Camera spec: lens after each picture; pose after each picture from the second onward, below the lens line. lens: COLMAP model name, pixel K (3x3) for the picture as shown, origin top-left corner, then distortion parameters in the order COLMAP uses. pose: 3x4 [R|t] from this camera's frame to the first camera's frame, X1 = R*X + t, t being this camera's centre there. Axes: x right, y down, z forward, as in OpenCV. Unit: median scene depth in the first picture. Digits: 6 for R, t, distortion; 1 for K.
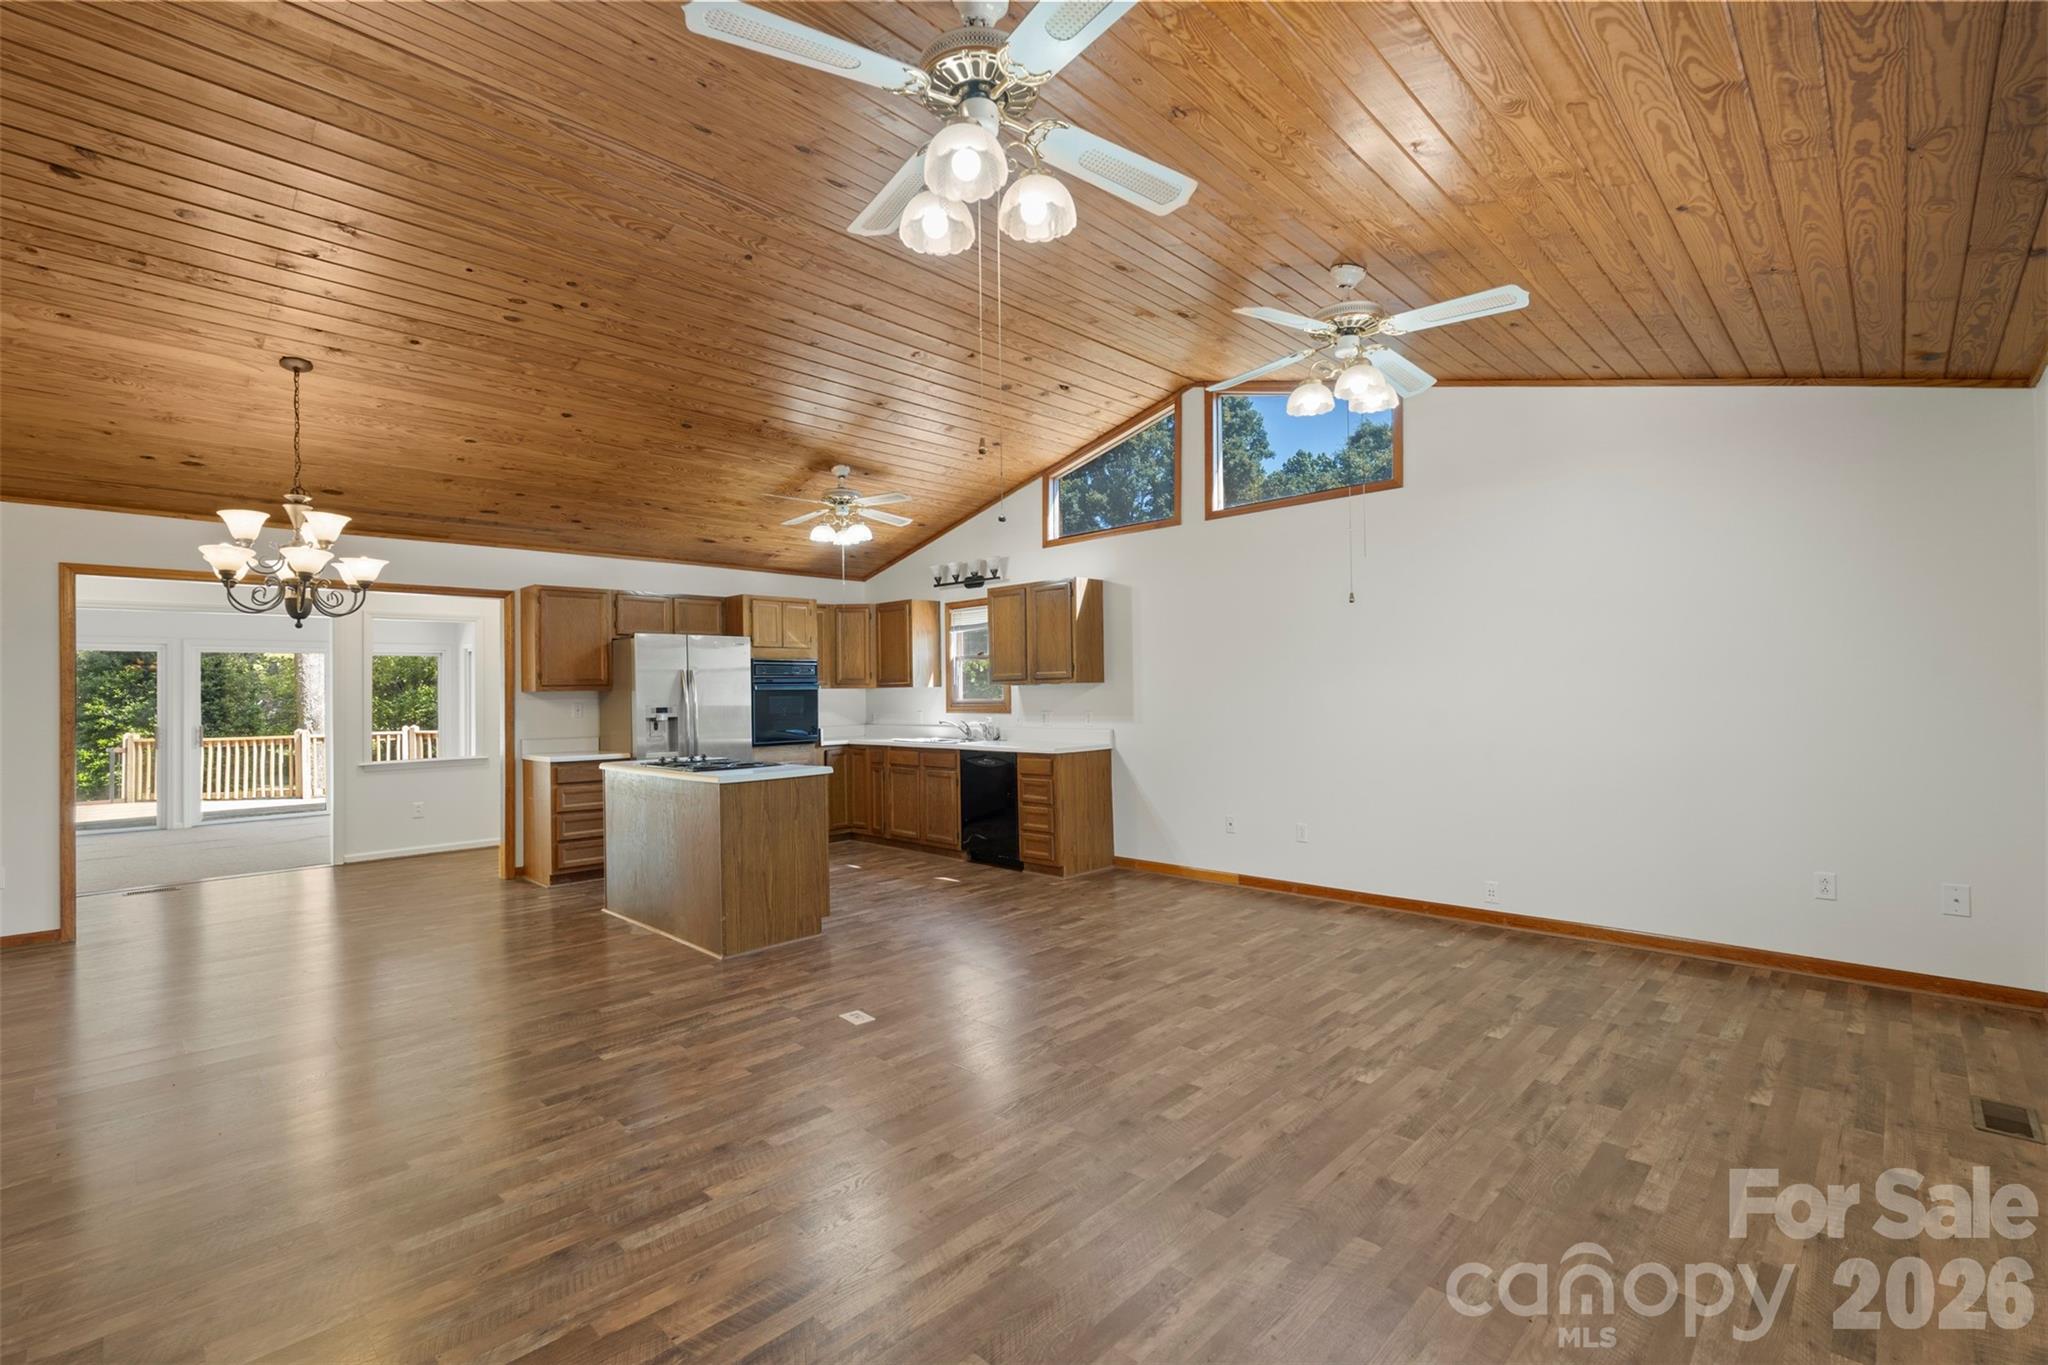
lens RADIAL K [[900.9, 0, 1029.1], [0, 900.9, 682.6], [0, 0, 1]] dist [-0.001524, -0.000291]
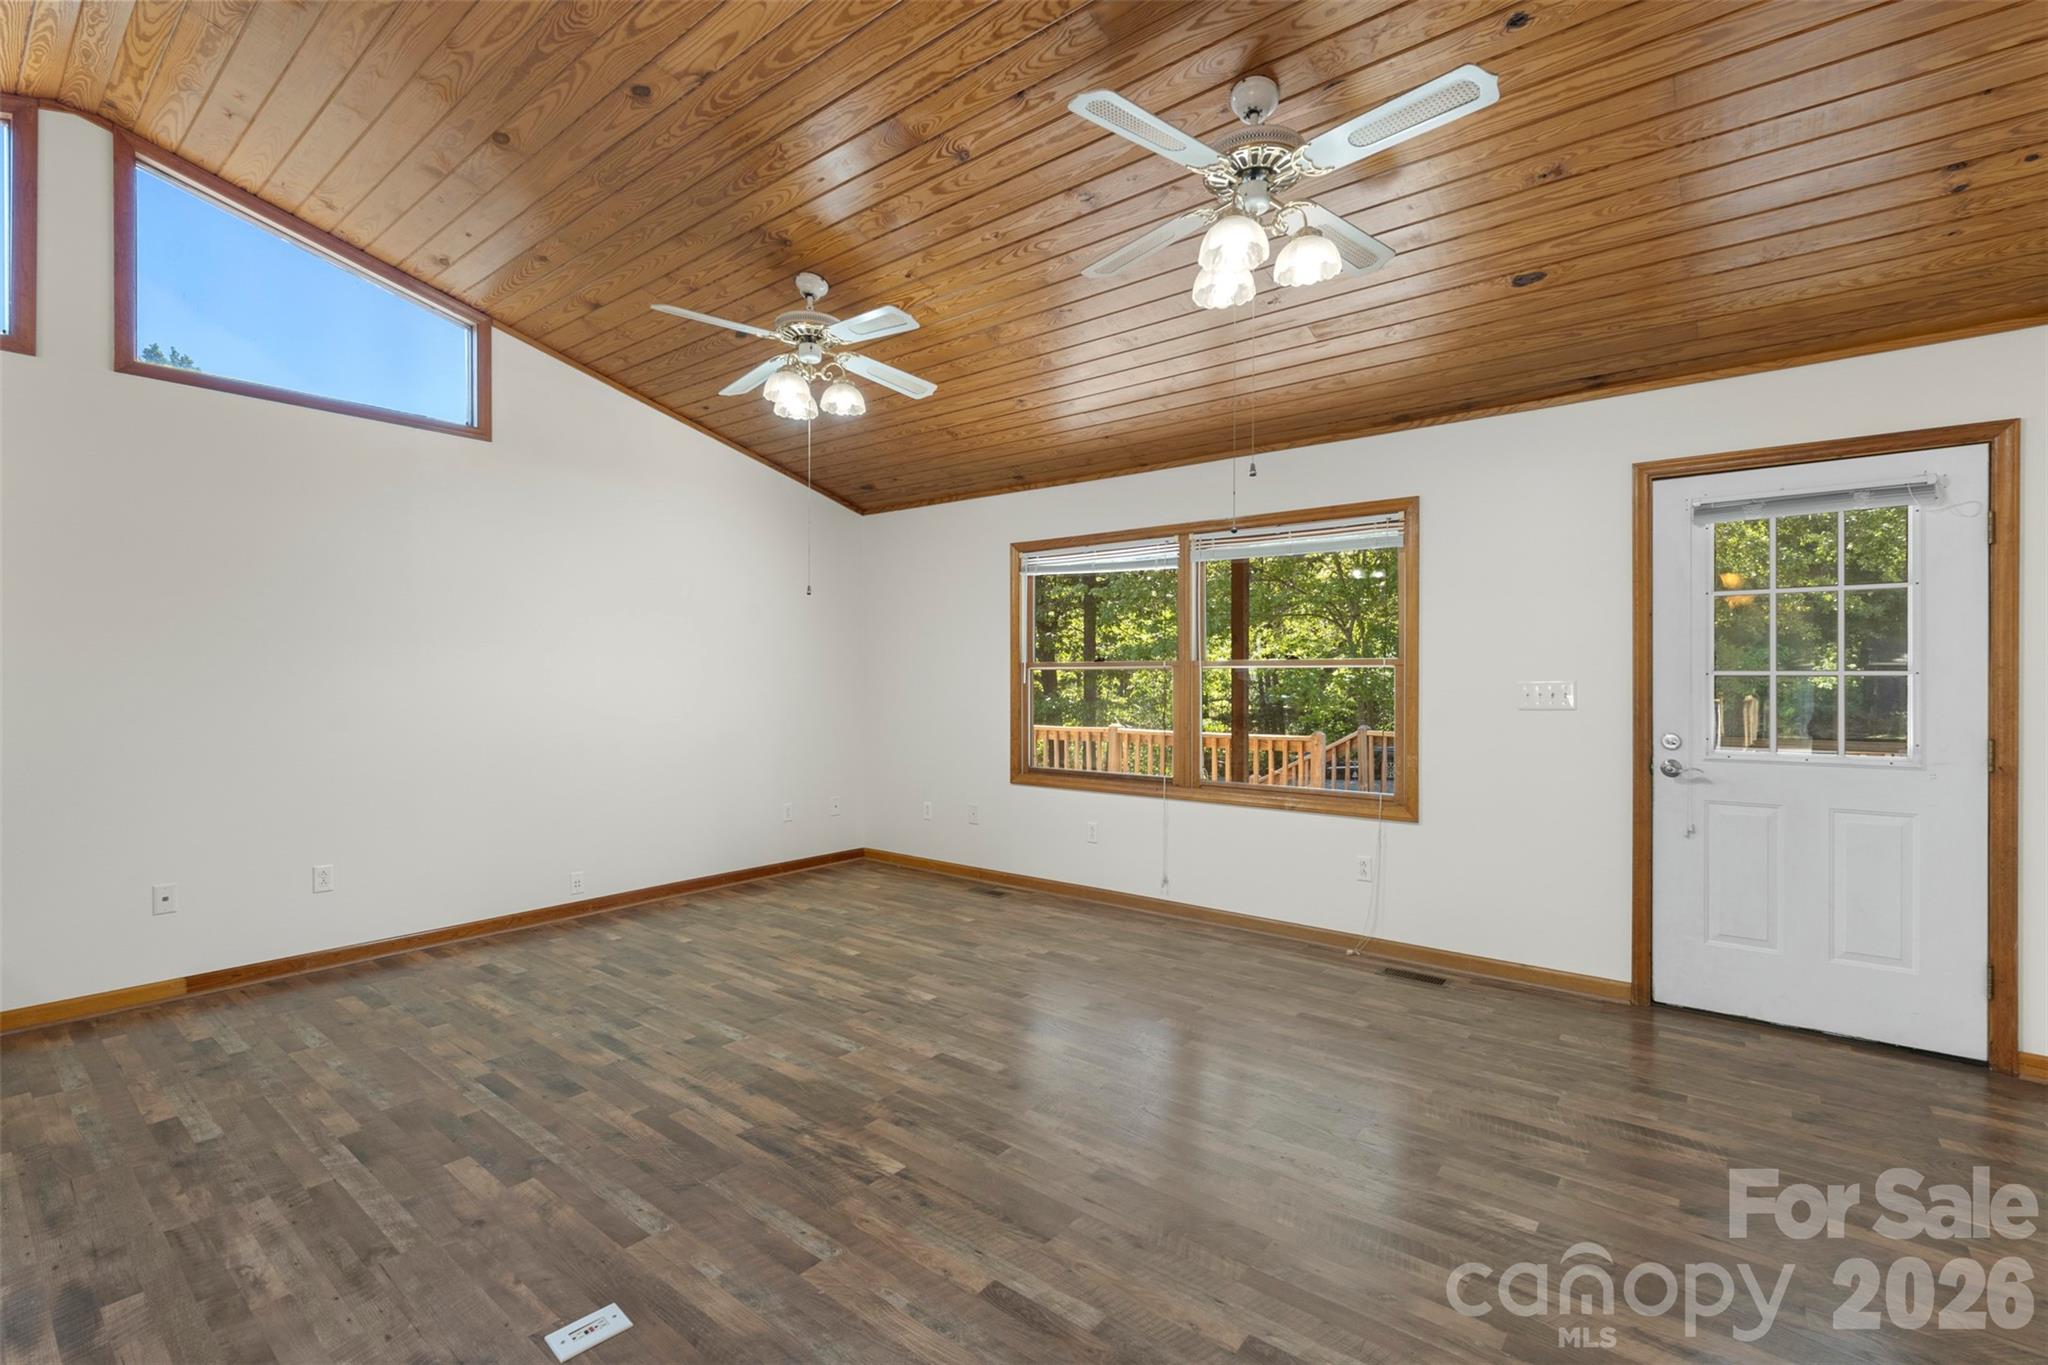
lens RADIAL K [[900.5, 0, 1028.1], [0, 900.5, 683.3], [0, 0, 1]] dist [-0.004689, 0.000288]
pose [[-0.100661, 0.008749, 0.994882, -0.382796], [-0.012434, 0.999872, -0.010051, 0.012487], [-0.994843, -0.013382, -0.100539, 0.446949]]
